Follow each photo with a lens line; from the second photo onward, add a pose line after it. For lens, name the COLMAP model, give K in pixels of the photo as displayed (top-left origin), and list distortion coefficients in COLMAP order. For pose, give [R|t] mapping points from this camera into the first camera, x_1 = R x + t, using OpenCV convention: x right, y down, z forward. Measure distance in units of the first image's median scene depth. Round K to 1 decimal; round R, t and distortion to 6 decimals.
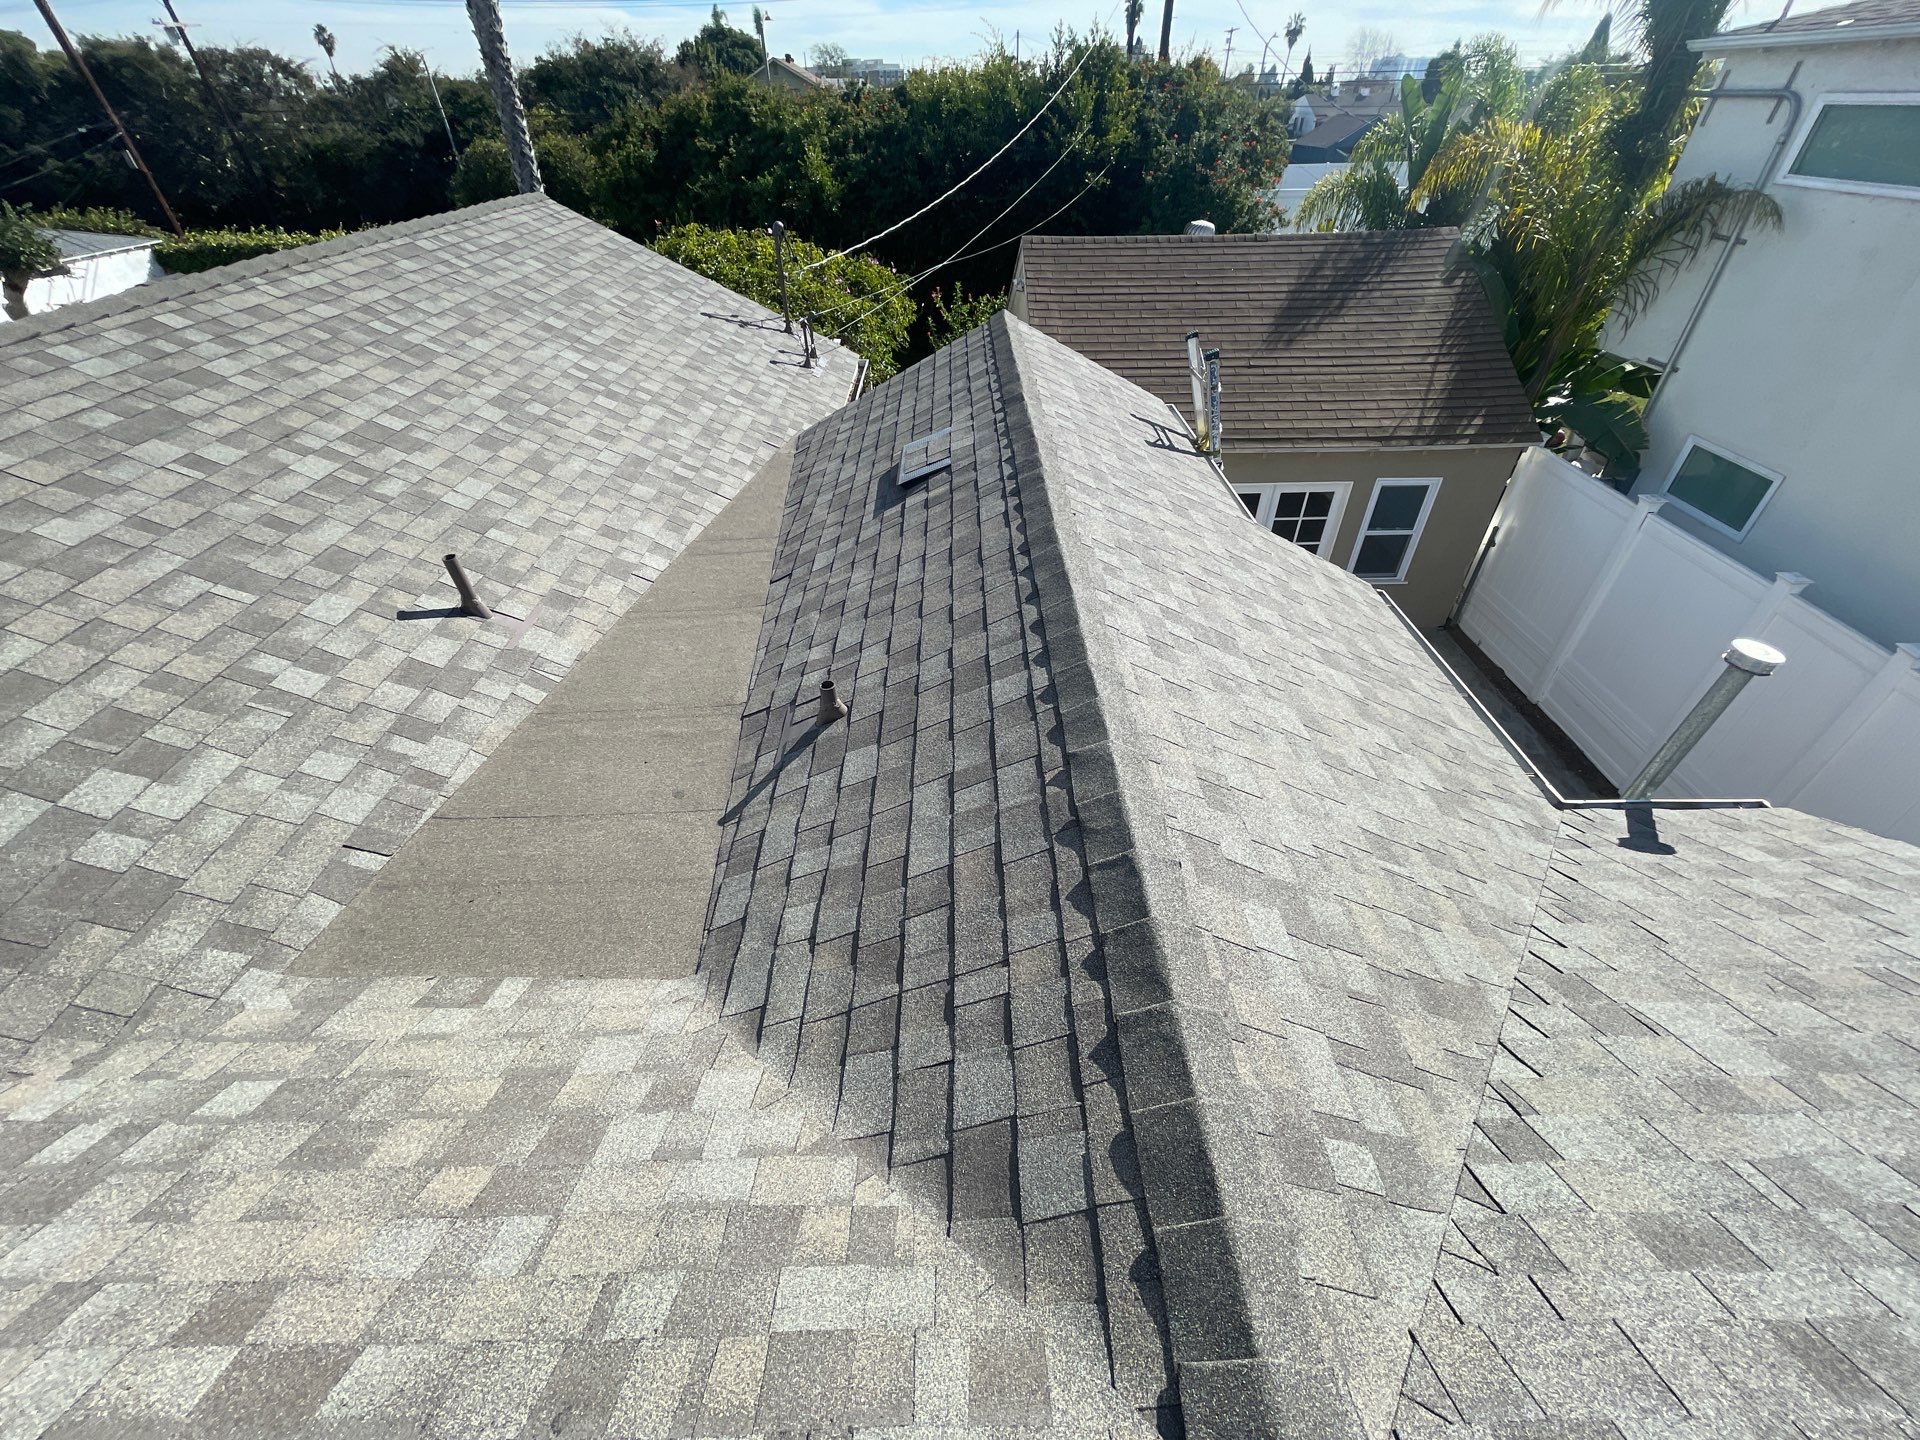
lens RADIAL K [[776.4, 0, 958.8], [0, 776.4, 719.5], [0, 0, 1]] dist [-0.001609, 0.000211]
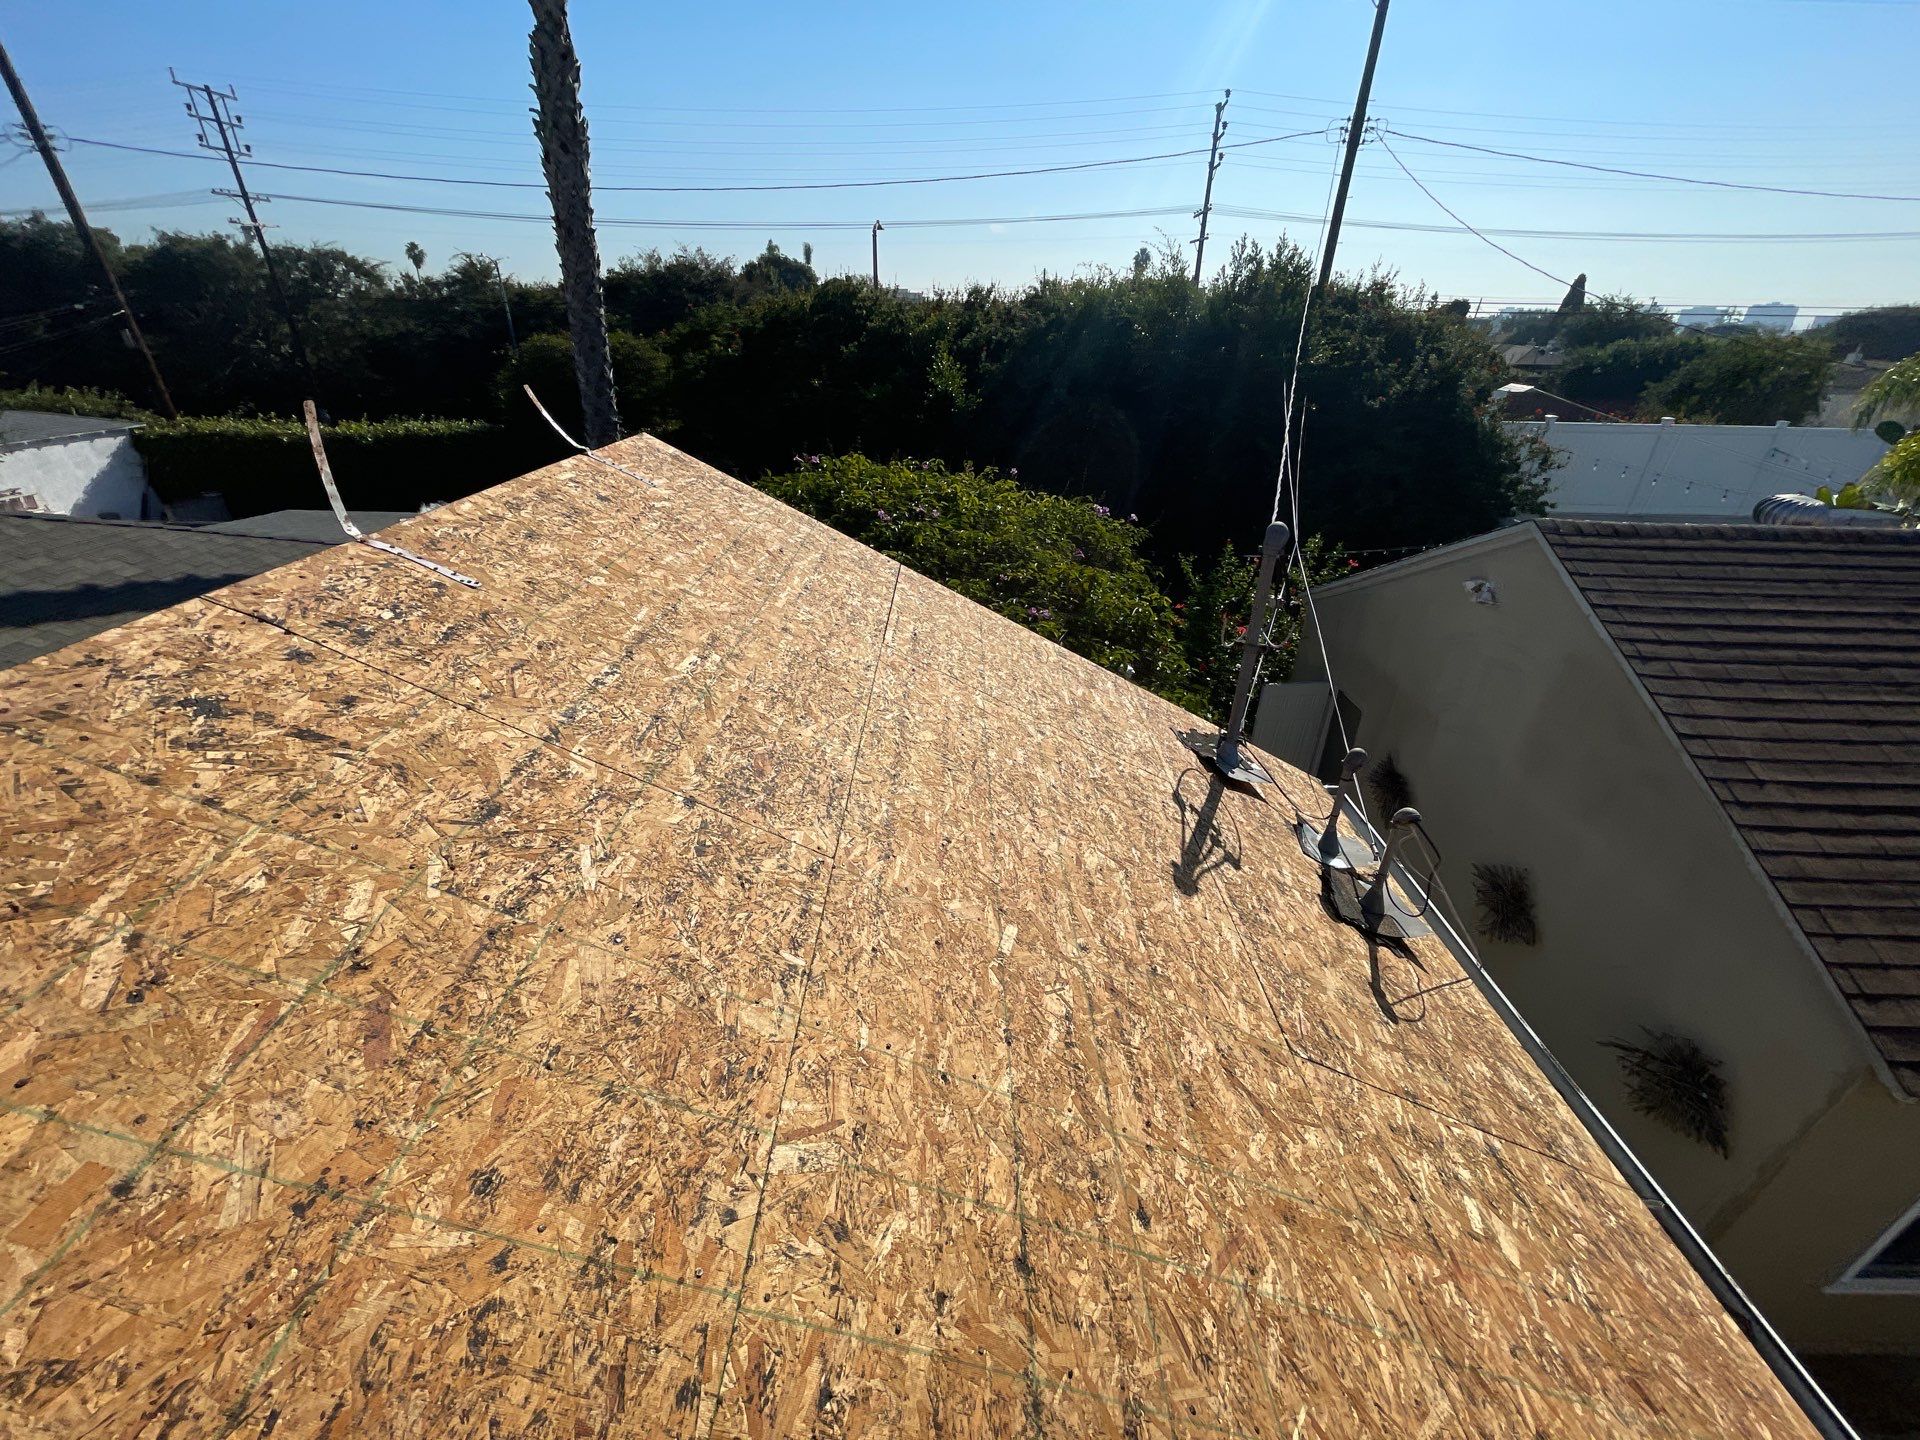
lens RADIAL K [[776.4, 0, 958.8], [0, 776.4, 719.5], [0, 0, 1]] dist [-0.001609, 0.000211]
pose [[0.999429, 0.033273, 0.005828, -0.465836], [-0.031415, 0.978947, -0.201683, -0.551839], [-0.012416, 0.201385, 0.979434, 0.777388]]
